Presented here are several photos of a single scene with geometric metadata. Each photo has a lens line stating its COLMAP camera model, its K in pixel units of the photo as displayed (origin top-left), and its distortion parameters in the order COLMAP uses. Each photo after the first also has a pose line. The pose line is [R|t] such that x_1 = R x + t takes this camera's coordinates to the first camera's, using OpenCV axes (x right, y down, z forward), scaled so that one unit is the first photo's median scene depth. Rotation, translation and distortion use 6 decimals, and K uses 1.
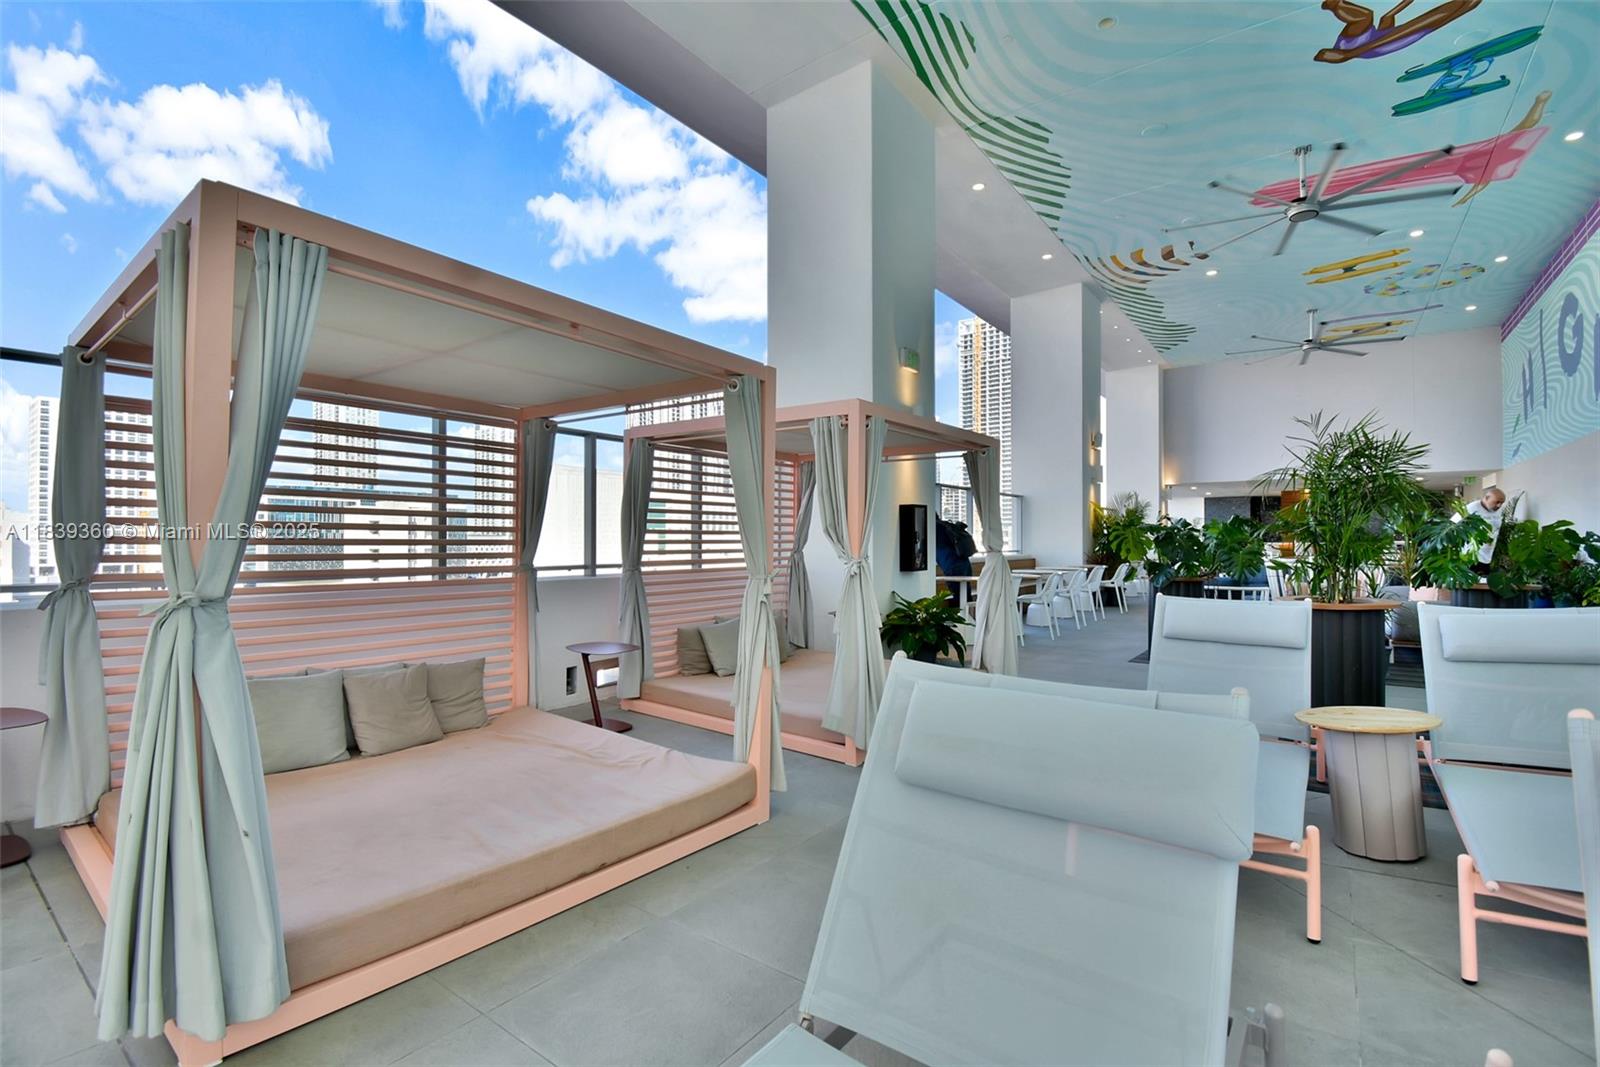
lens RADIAL K [[771.7, 0, 805.7], [0, 771.7, 535.7], [0, 0, 1]] dist [0.027965, -0.029804]
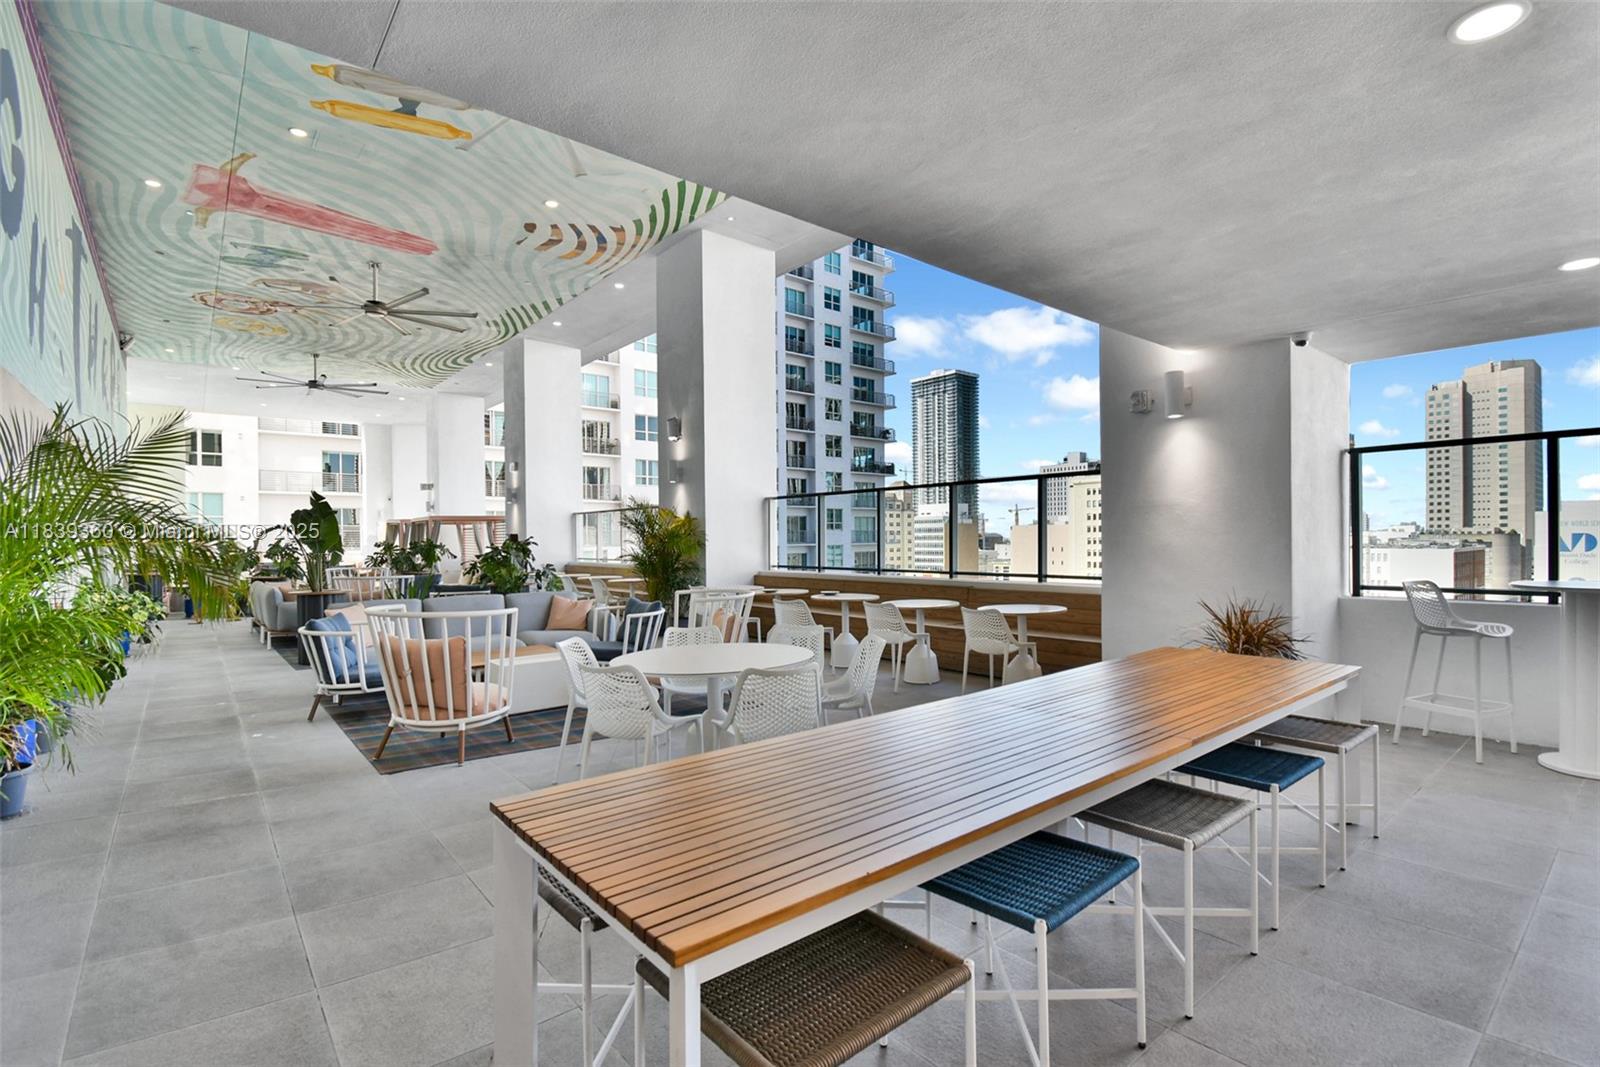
lens RADIAL K [[771.7, 0, 805.7], [0, 771.7, 535.7], [0, 0, 1]] dist [0.027965, -0.029804]
pose [[-0.303156, -0.012117, -0.952864, 1.604757], [0.005083, 0.999884, -0.014332, 0.000568], [0.952927, -0.009188, -0.303060, 2.010252]]
